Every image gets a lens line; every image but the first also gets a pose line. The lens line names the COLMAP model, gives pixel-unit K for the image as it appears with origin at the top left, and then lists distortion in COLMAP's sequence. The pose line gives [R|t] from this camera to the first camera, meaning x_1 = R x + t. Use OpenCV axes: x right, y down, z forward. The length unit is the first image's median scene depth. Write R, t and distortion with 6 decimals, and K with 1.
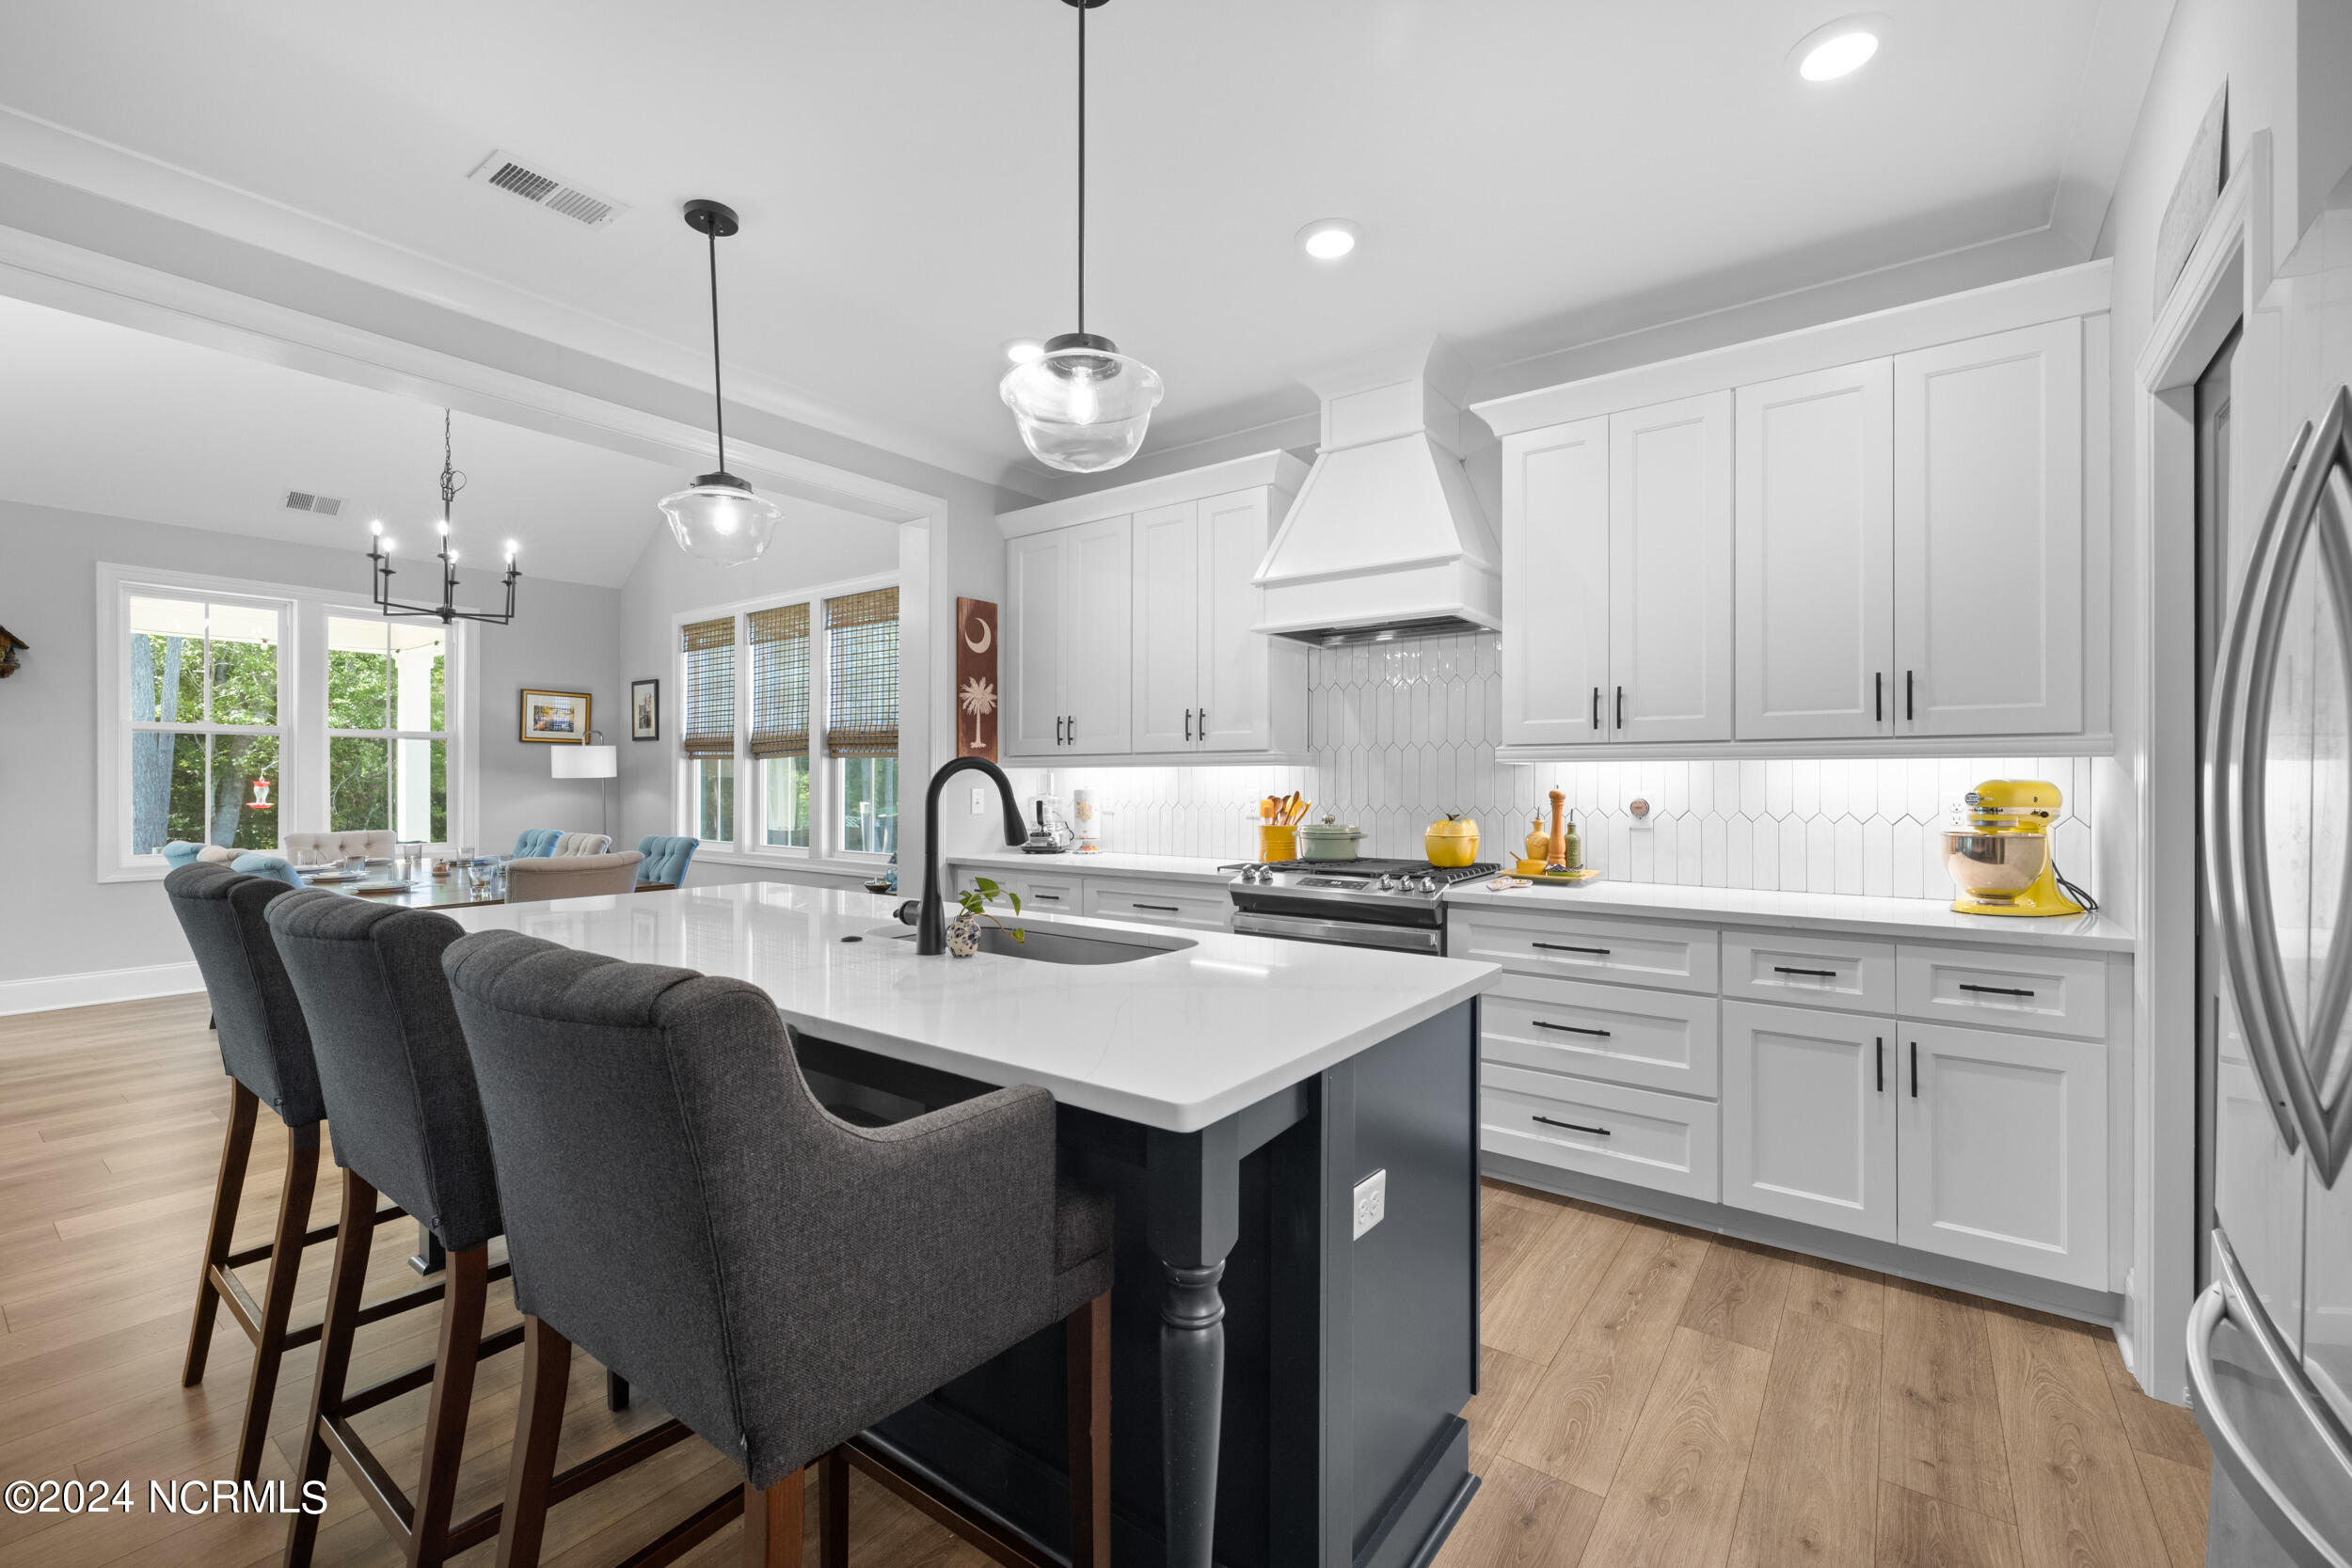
lens RADIAL K [[979.1, 0, 1174.1], [0, 979.1, 777.5], [0, 0, 1]] dist [0.001657, 0.000074]
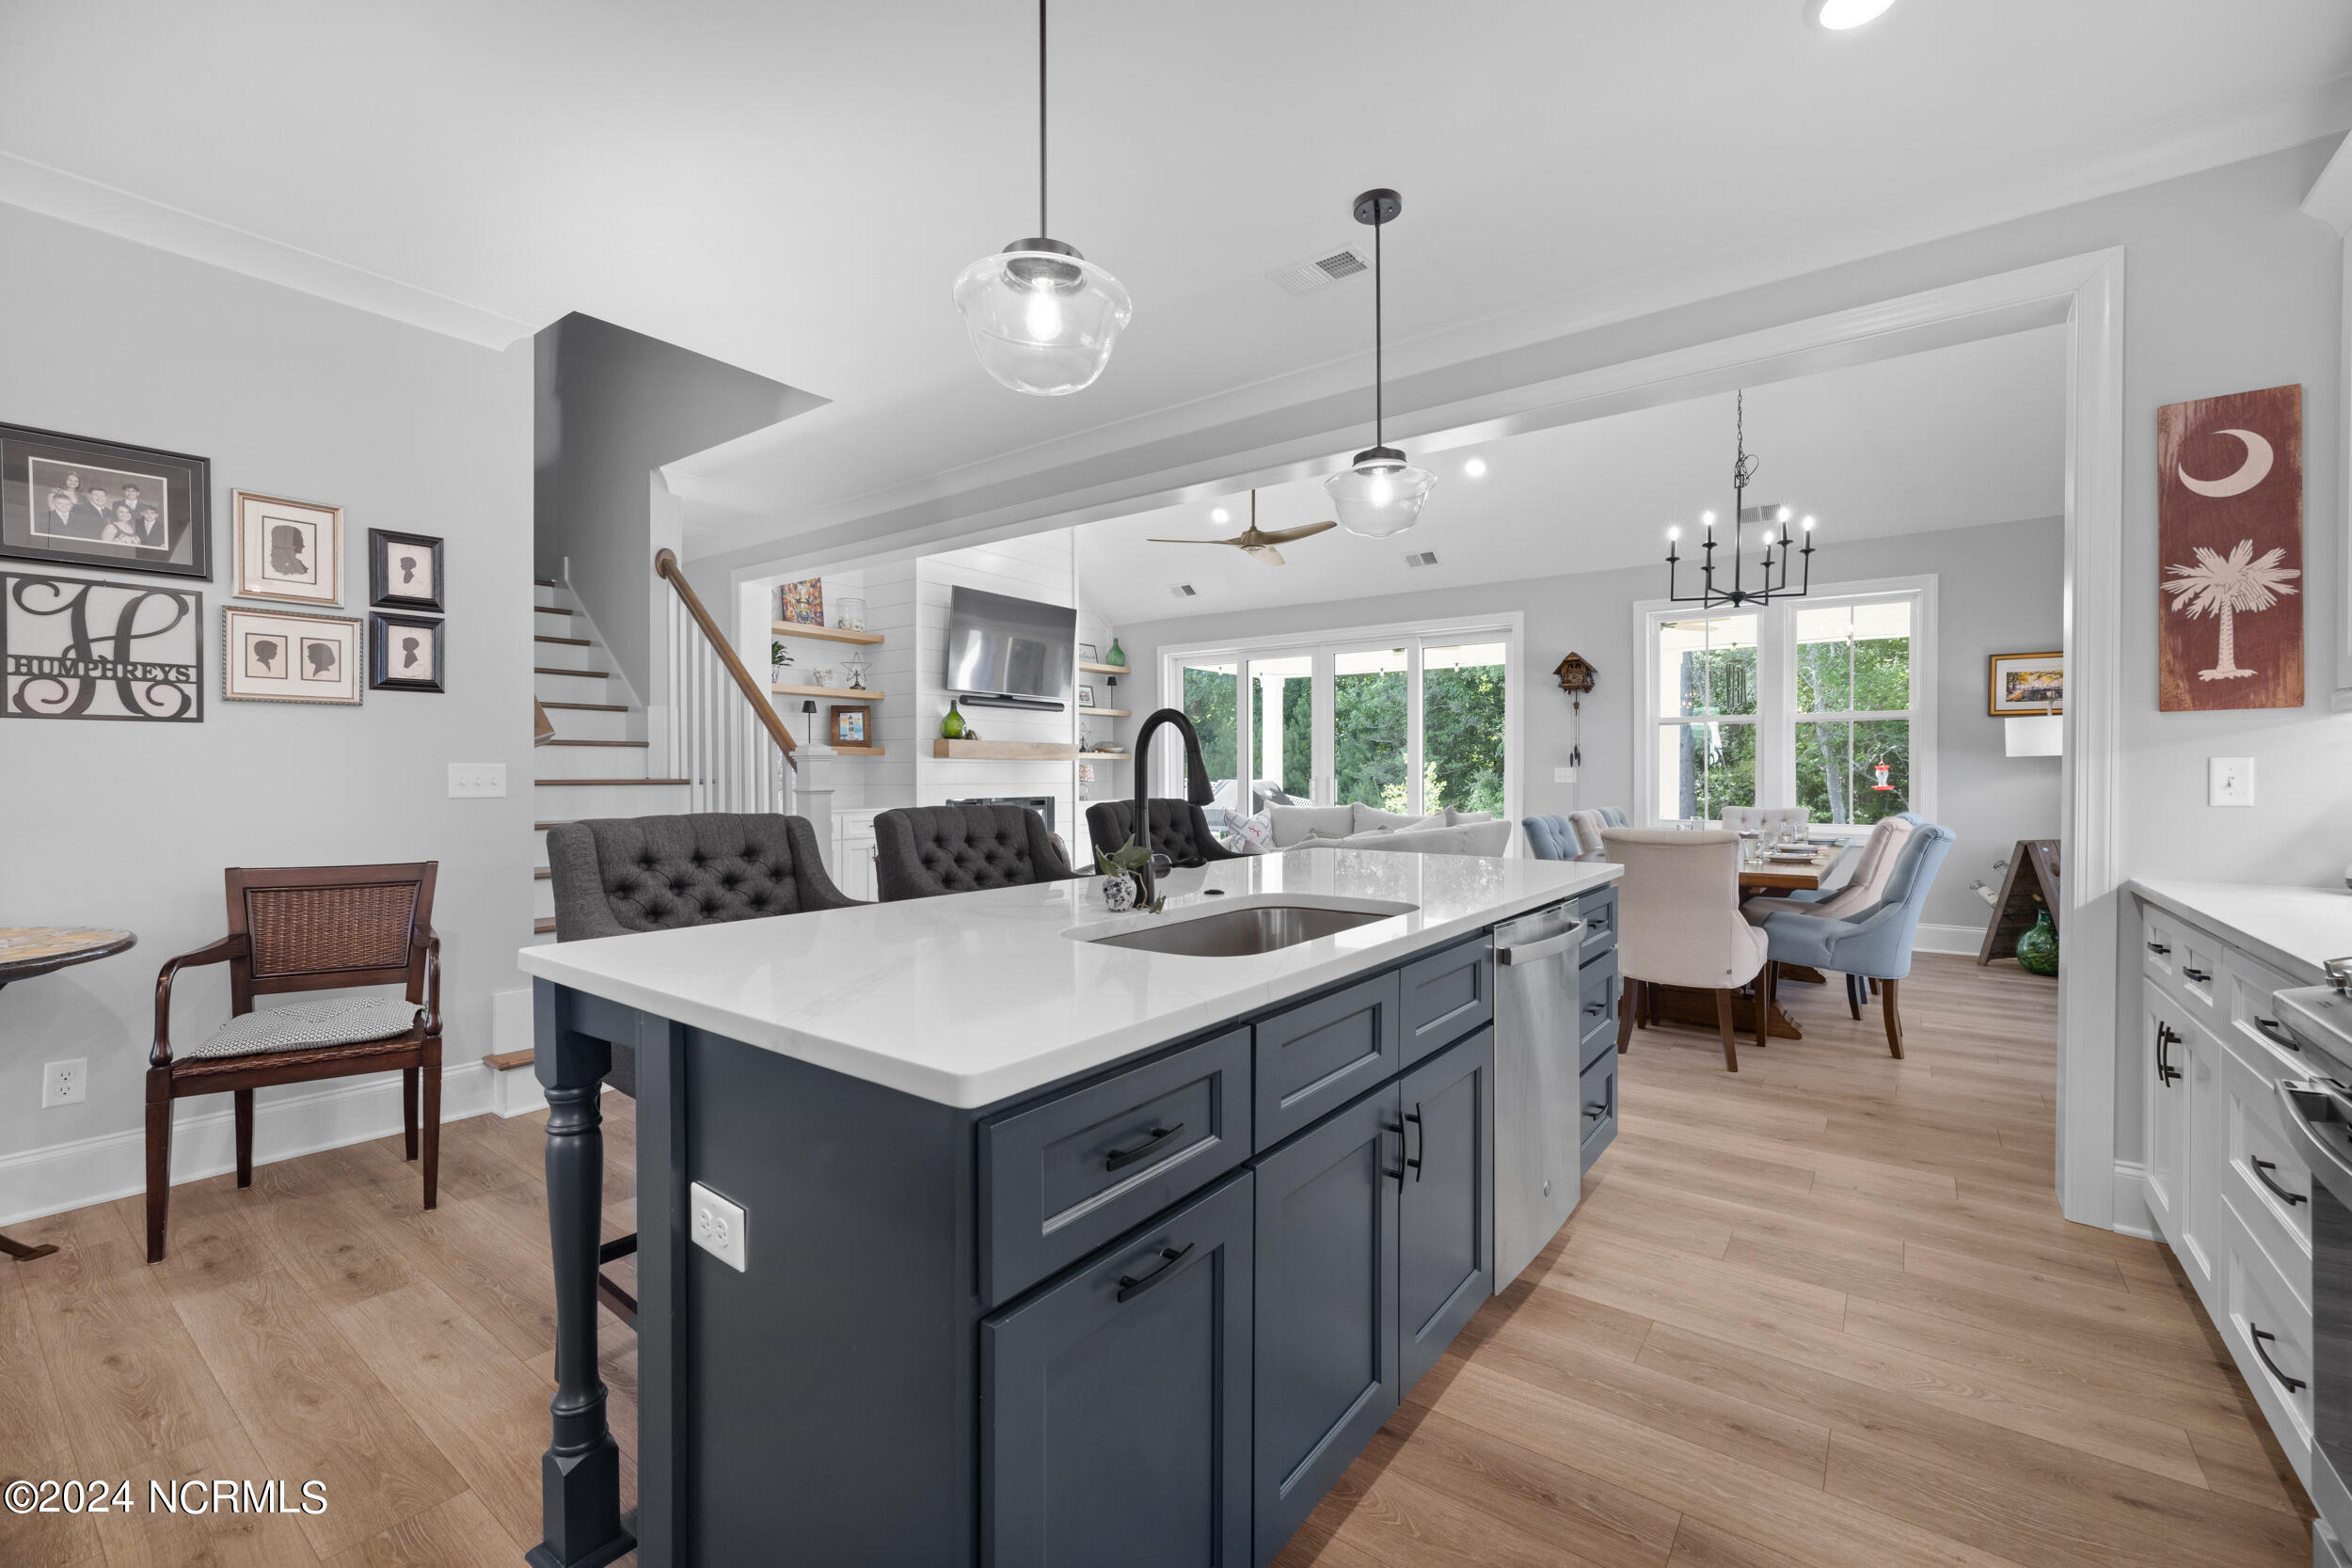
lens RADIAL K [[979.1, 0, 1174.1], [0, 979.1, 777.5], [0, 0, 1]] dist [0.001657, 0.000074]
pose [[-0.004461, 0.005504, -0.999975, 0.323535], [0.002759, 0.999981, 0.005491, 0.017831], [0.999986, -0.002734, -0.004476, 0.442151]]
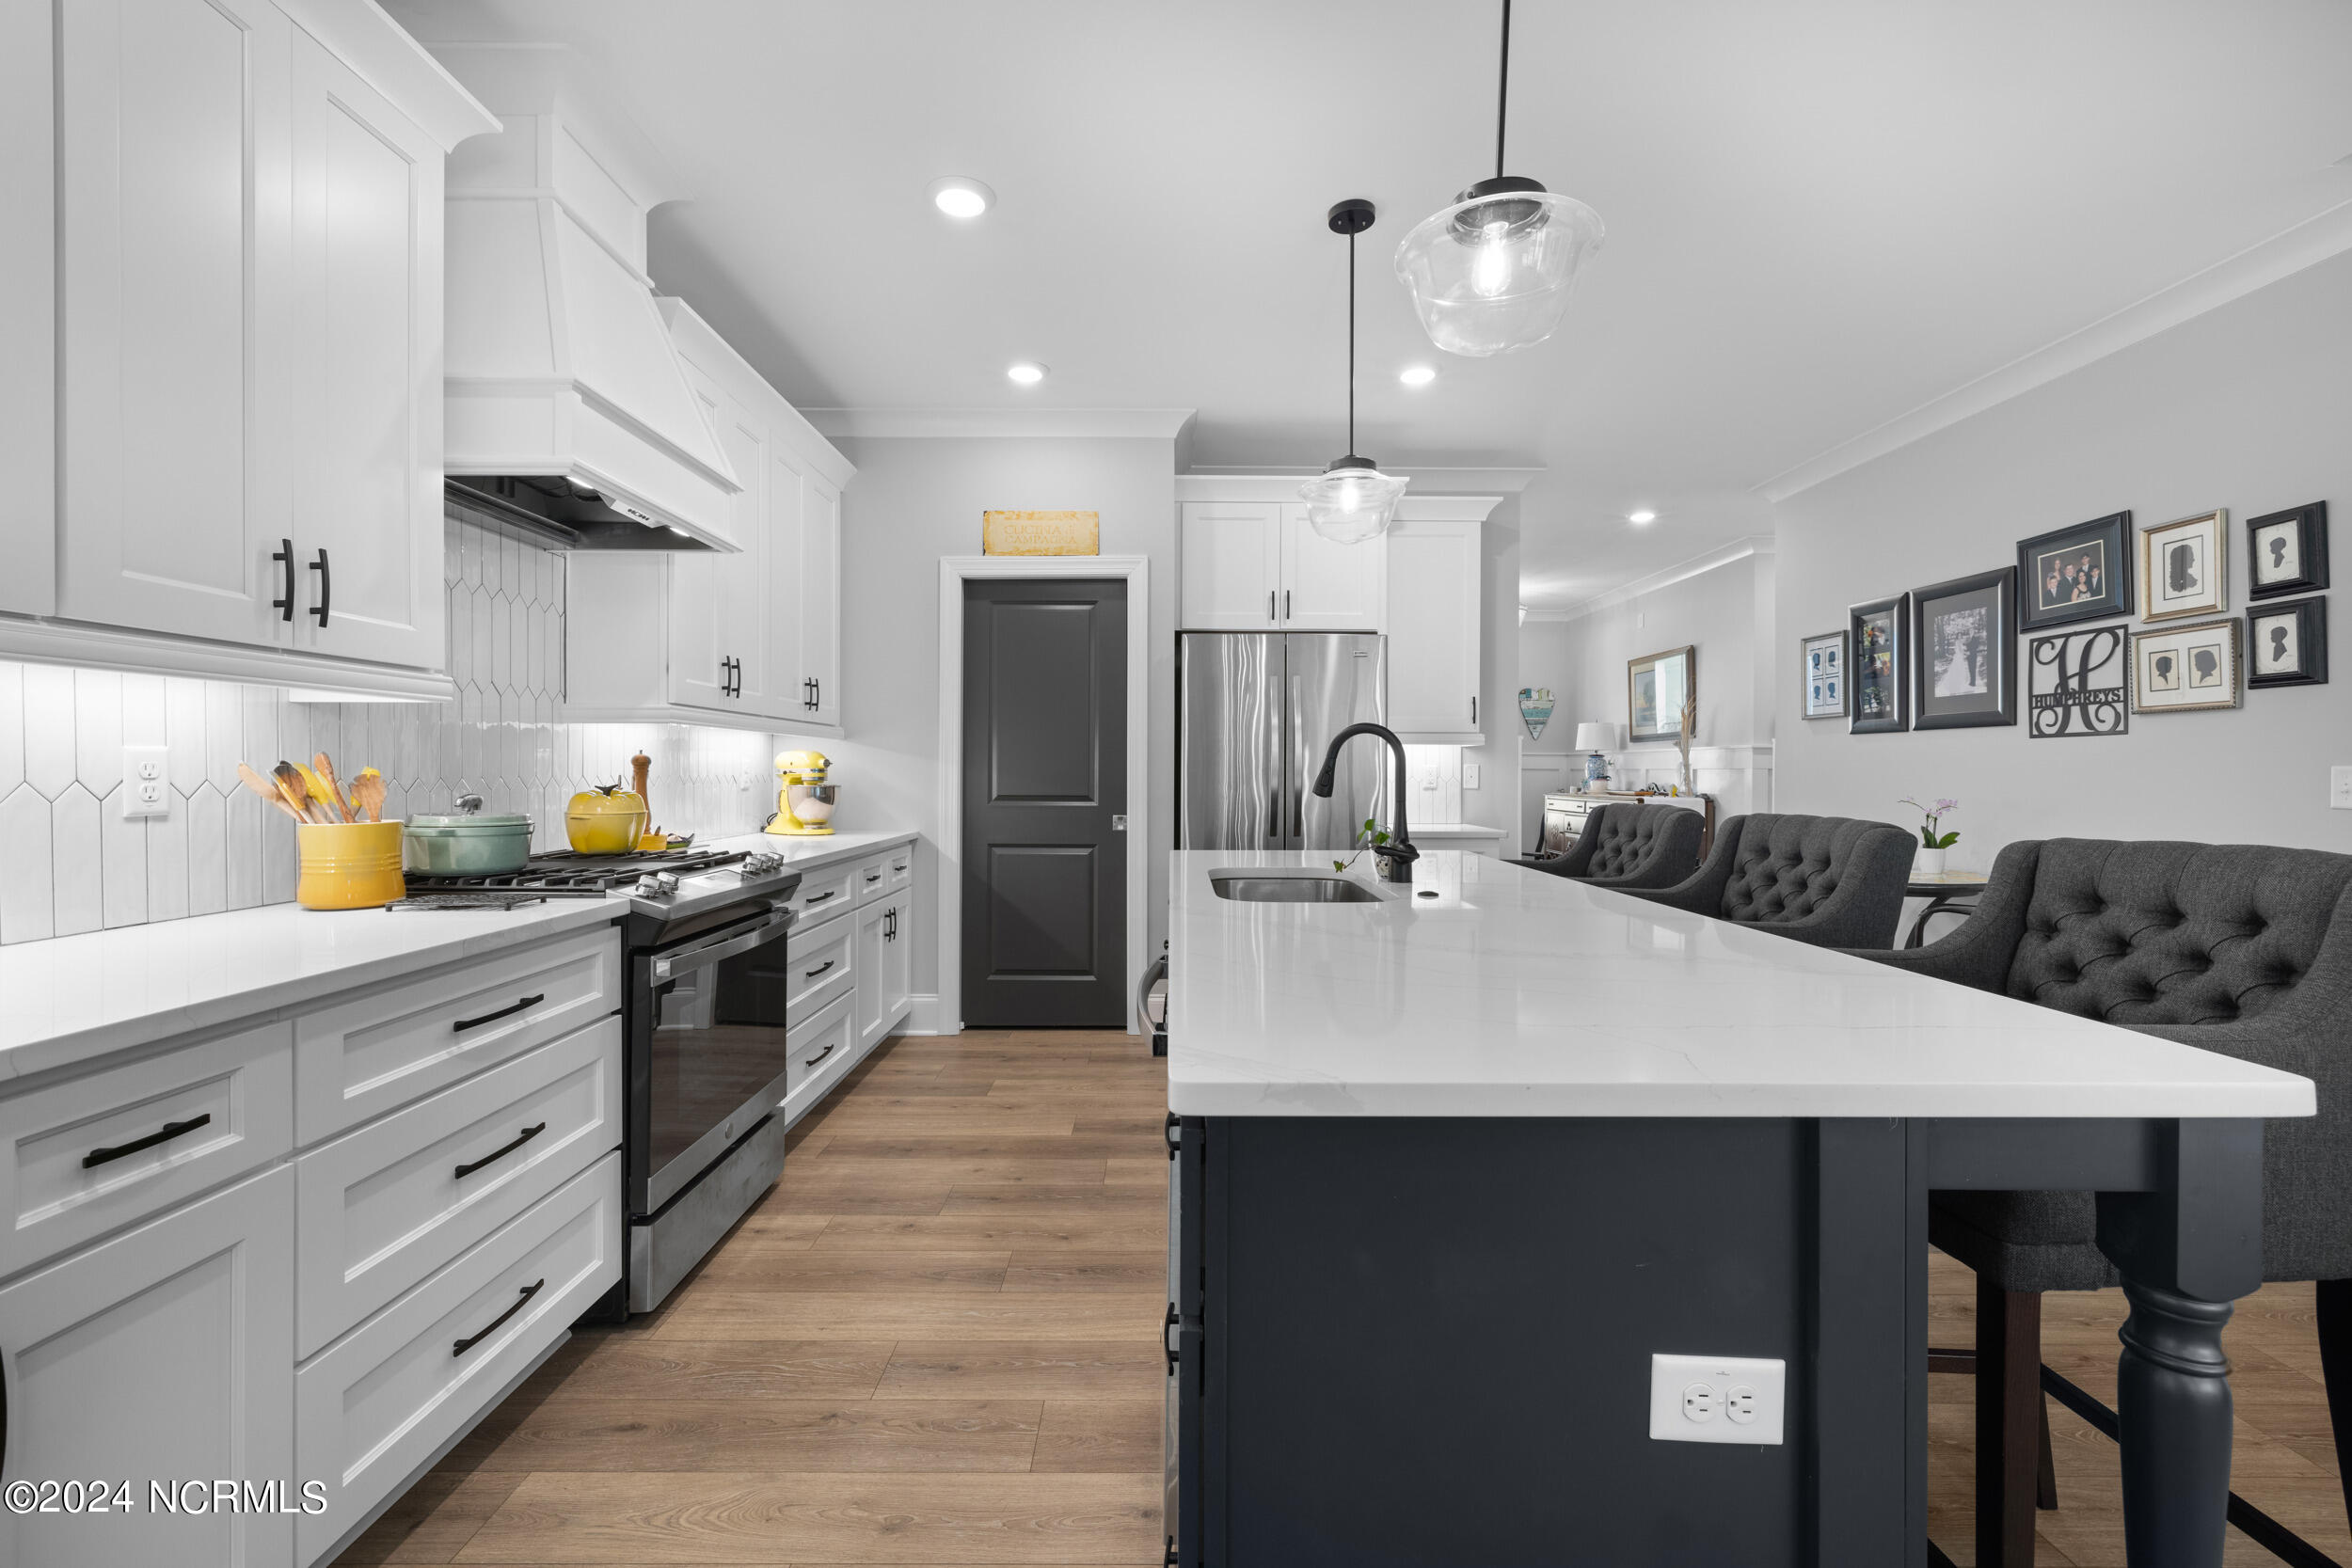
lens RADIAL K [[985.4, 0, 1173.4], [0, 985.4, 774.8], [0, 0, 1]] dist [0.000526, 0.000084]
pose [[-0.597657, -0.005839, 0.801731, -0.458637], [-0.006851, 0.999974, 0.002176, 0.018632], [-0.801723, -0.004192, -0.597681, 0.840637]]
